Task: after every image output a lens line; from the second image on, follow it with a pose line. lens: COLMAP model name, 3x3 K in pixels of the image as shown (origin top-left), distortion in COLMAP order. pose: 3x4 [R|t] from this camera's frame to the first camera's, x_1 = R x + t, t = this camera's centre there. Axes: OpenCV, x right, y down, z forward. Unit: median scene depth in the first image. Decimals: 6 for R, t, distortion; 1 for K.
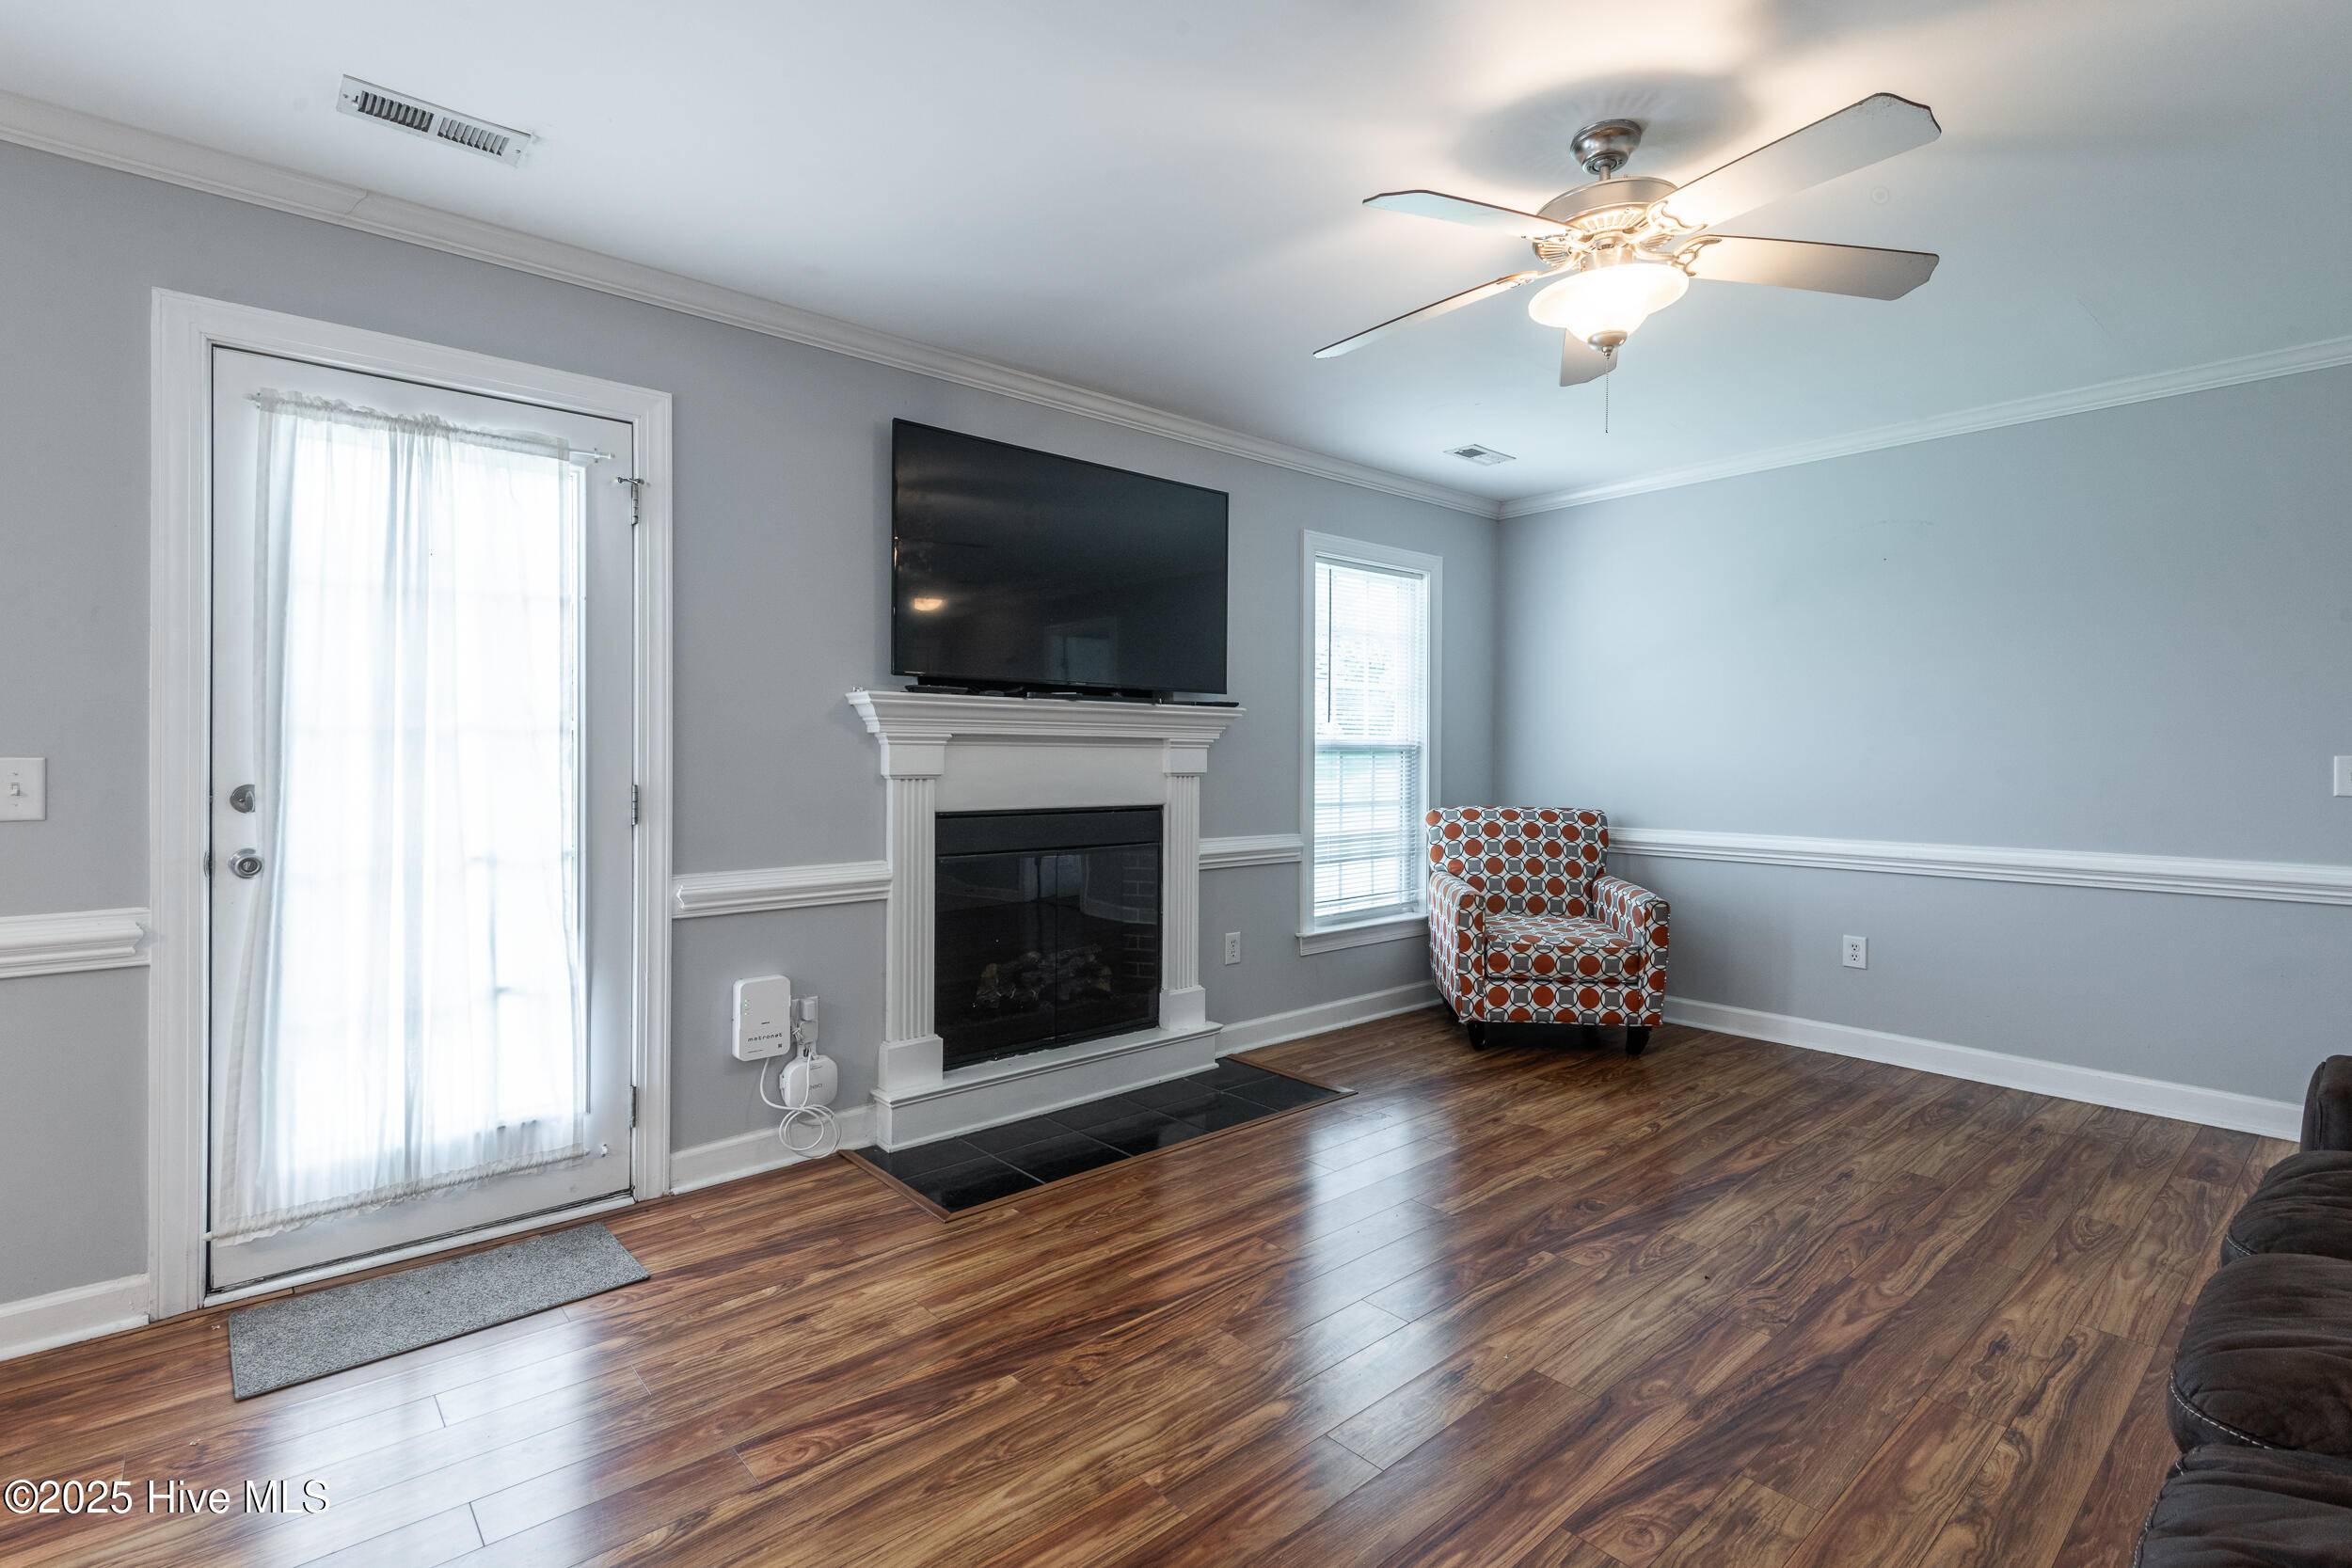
lens RADIAL K [[1056.0, 0, 1171.5], [0, 1056.0, 756.6], [0, 0, 1]] dist [0.037193, -0.020645]
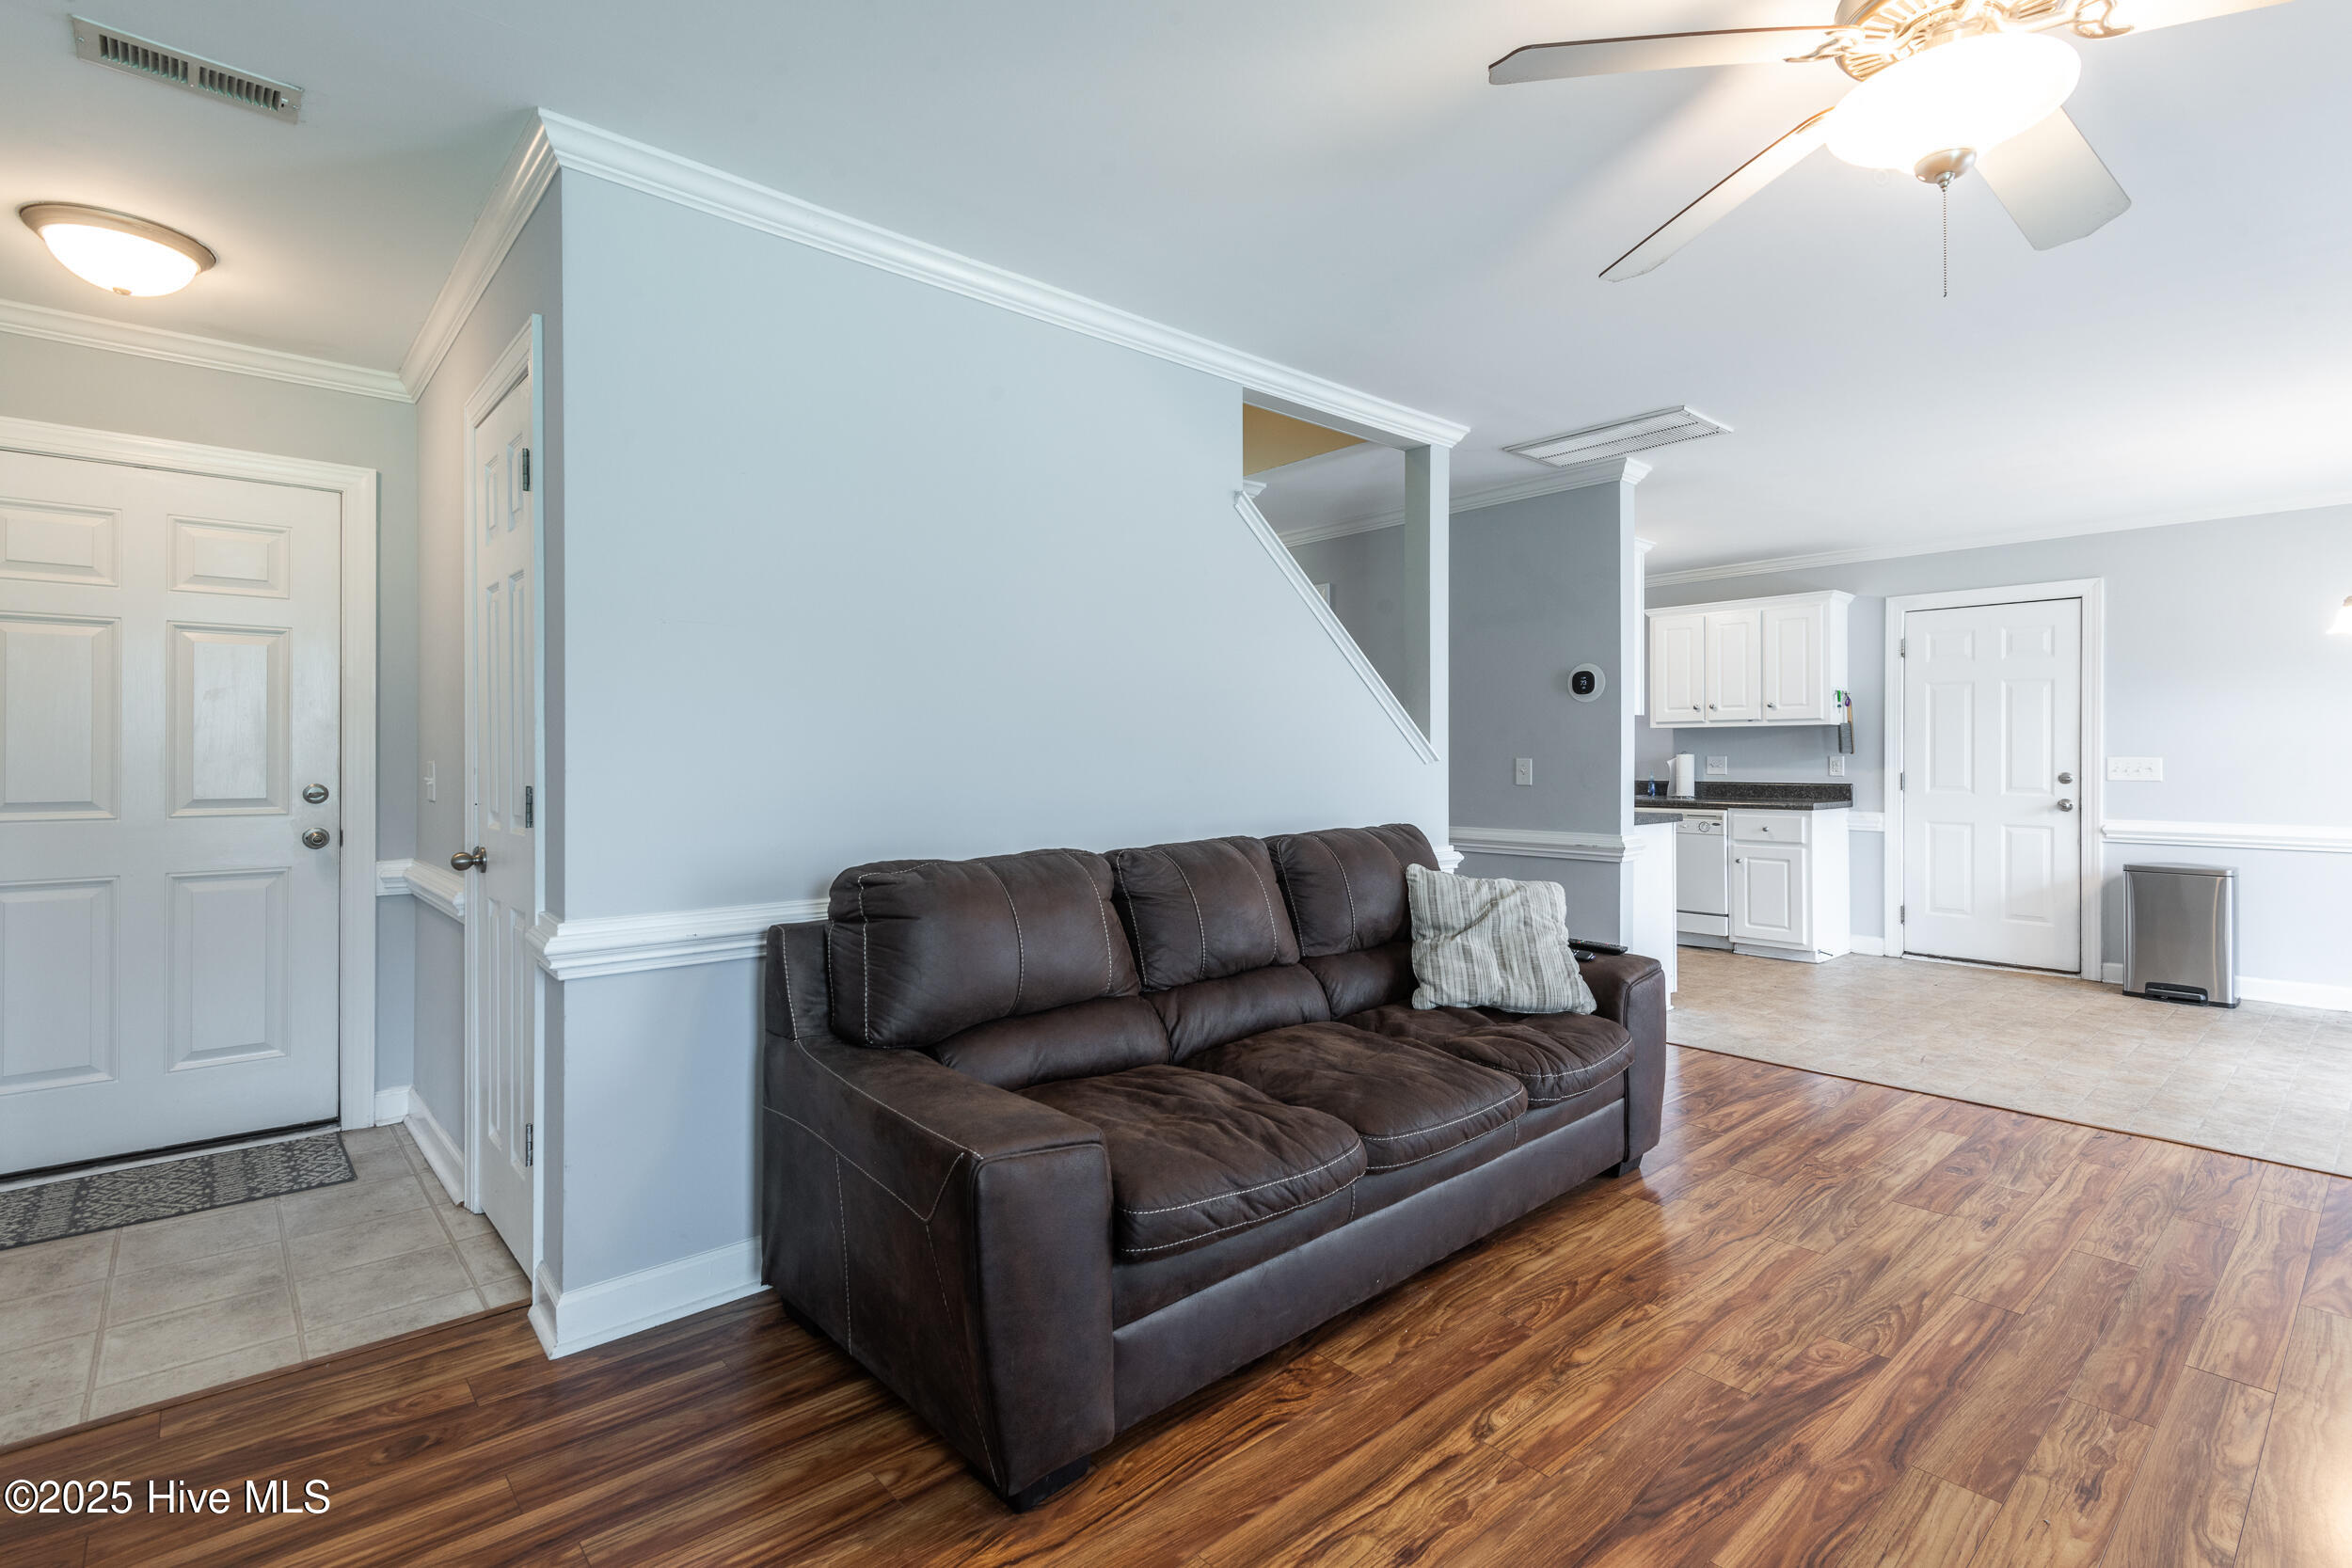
lens RADIAL K [[1097.8, 0, 1169.1], [0, 1097.8, 749.7], [0, 0, 1]] dist [-0.002429, -0.001391]
pose [[-0.999927, -0.005630, -0.010713, 0.682538], [-0.005611, 0.999983, -0.001840, -0.001013], [0.010723, -0.001780, -0.999941, 1.263686]]
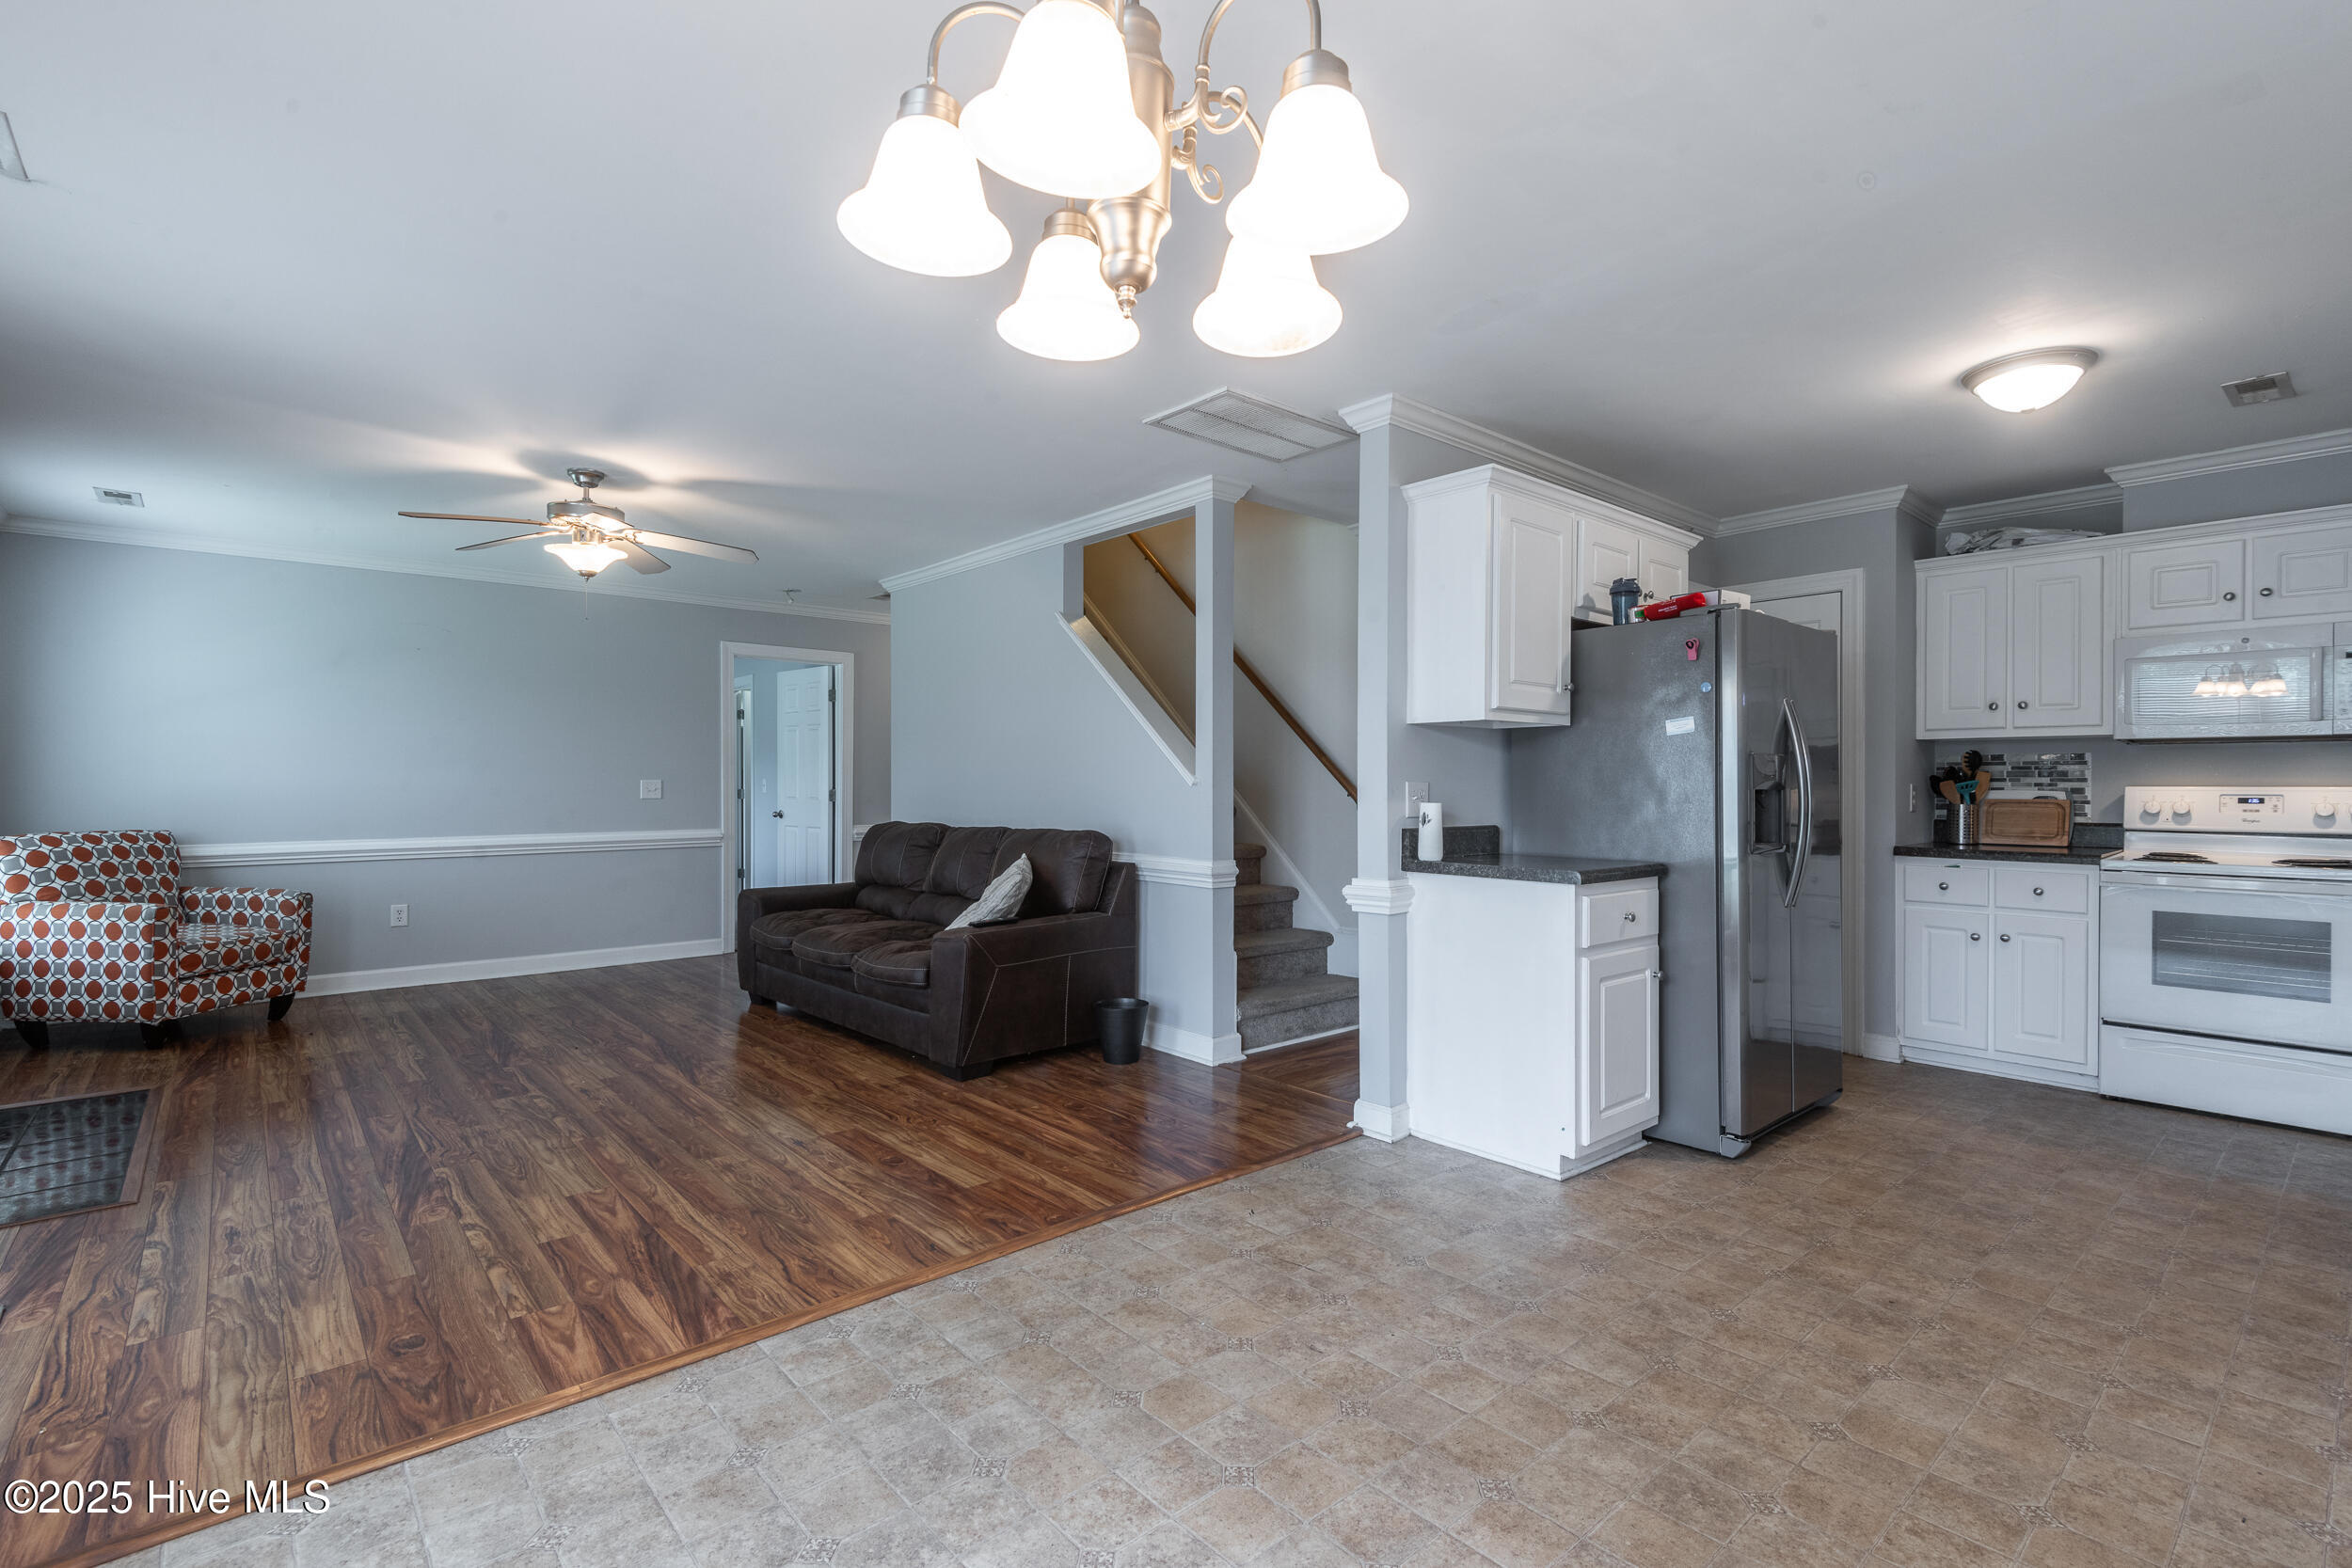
lens RADIAL K [[1094.8, 0, 1184.2], [0, 1094.8, 788.5], [0, 0, 1]] dist [0.013767, -0.012195]
pose [[-0.013462, -0.008372, 0.999874, -1.233594], [0.001572, 0.999964, 0.008394, -0.001704], [-0.999908, 0.001685, -0.013448, -0.069182]]
